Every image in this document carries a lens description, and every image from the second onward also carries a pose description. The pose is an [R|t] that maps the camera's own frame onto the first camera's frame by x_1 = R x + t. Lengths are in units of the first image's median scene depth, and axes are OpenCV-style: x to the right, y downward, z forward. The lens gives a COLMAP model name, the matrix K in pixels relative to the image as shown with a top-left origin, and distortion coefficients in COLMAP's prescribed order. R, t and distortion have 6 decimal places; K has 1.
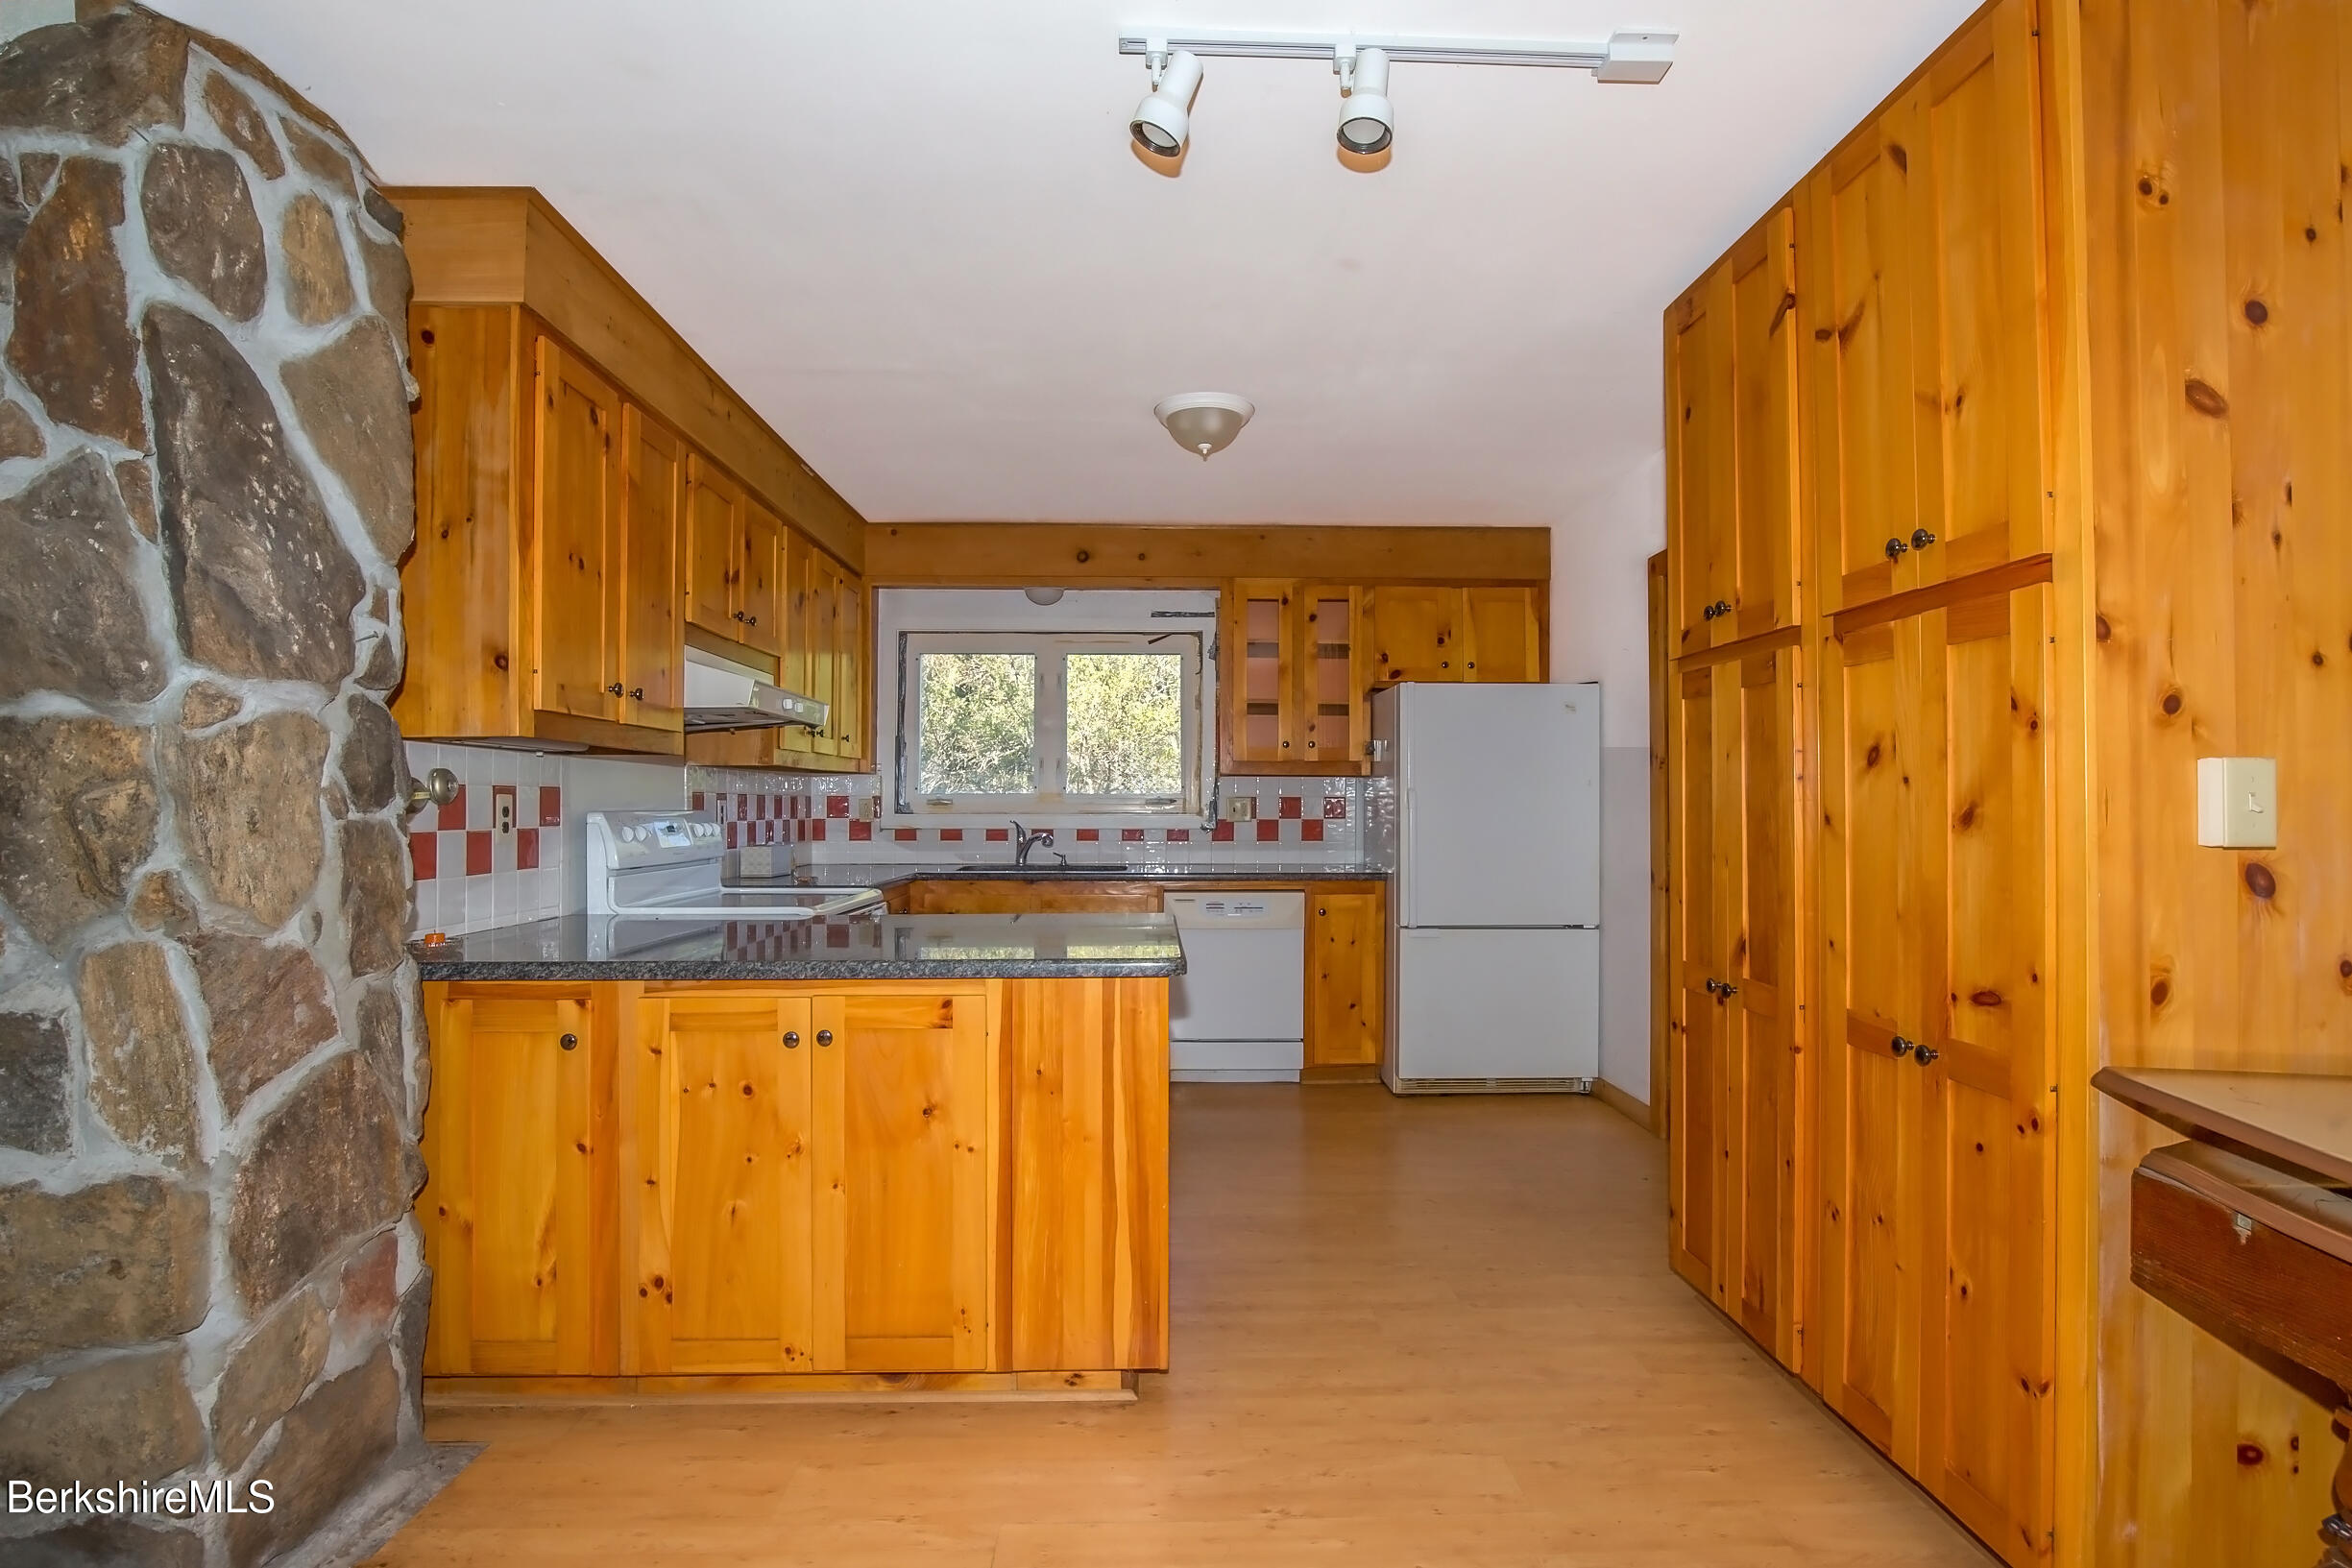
lens RADIAL K [[1071.9, 0, 1163.1], [0, 1071.9, 787.8], [0, 0, 1]] dist [-0.036075, 0.006674]
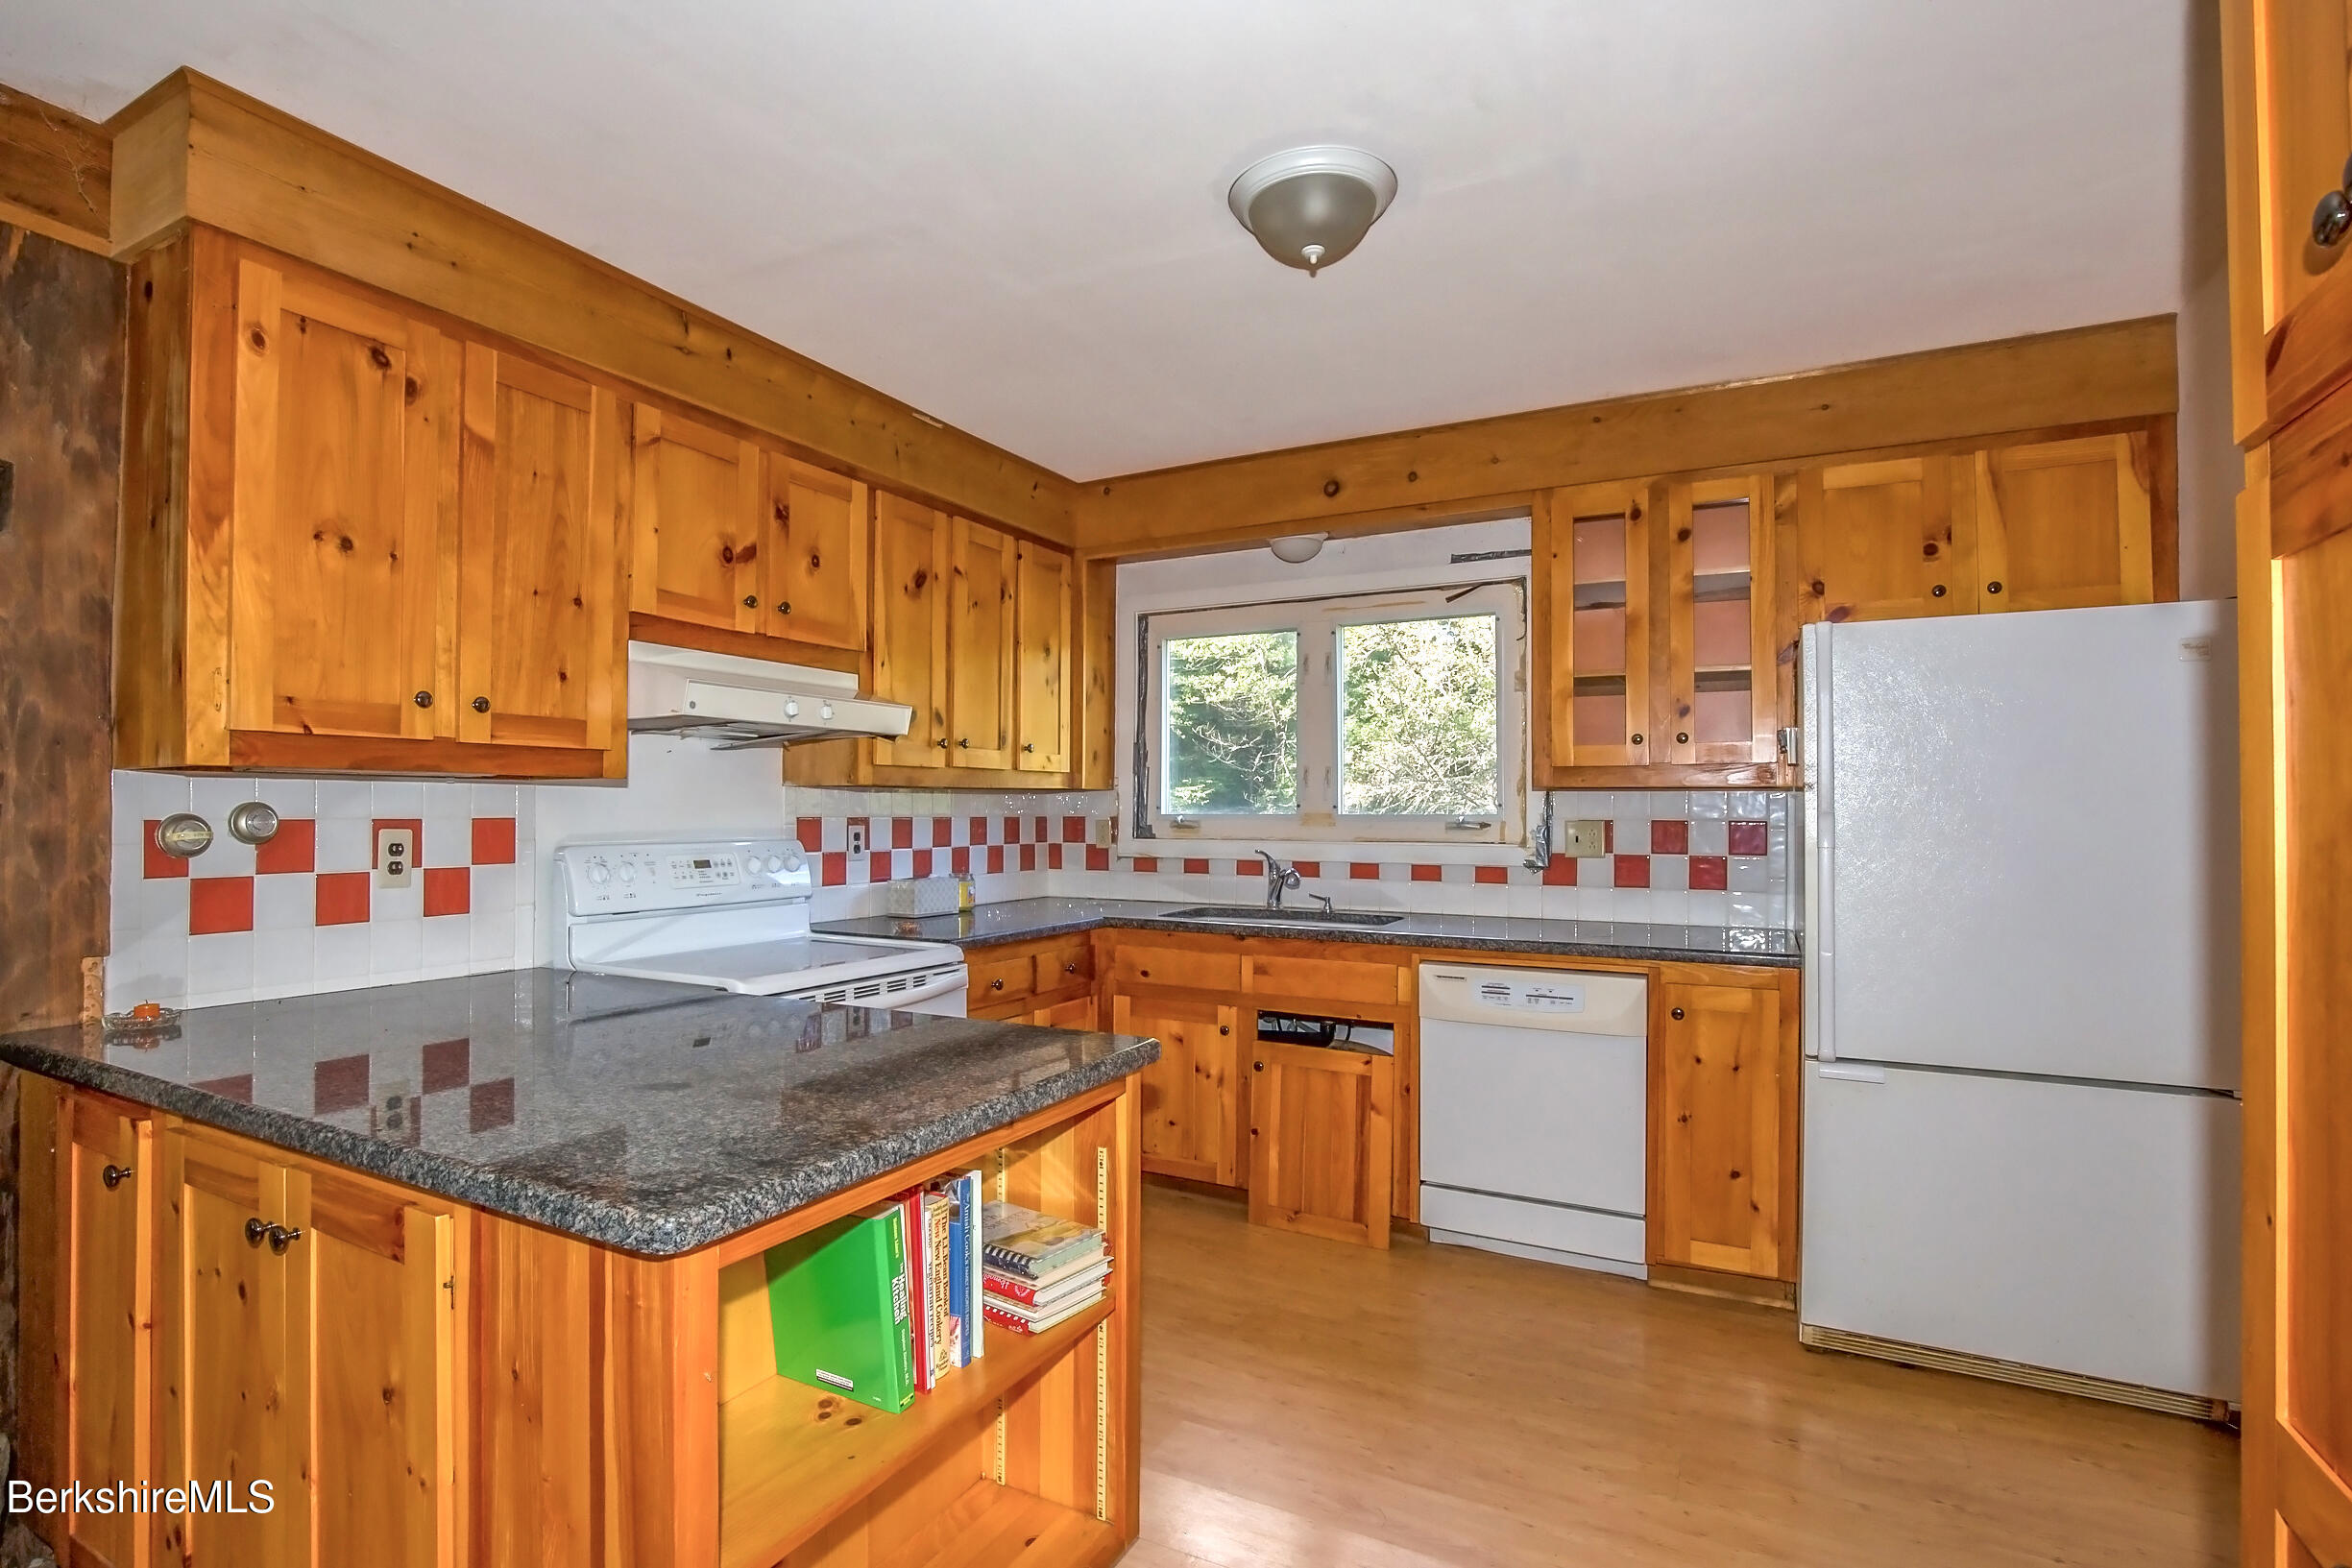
lens RADIAL K [[1071.9, 0, 1192.6], [0, 1071.9, 788.6], [0, 0, 1]] dist [-0.036075, 0.006674]
pose [[0.869296, -0.008139, -0.494225, 0.194897], [0.006903, 0.999967, -0.004326, -0.009975], [0.494244, 0.000349, 0.869323, 0.316318]]
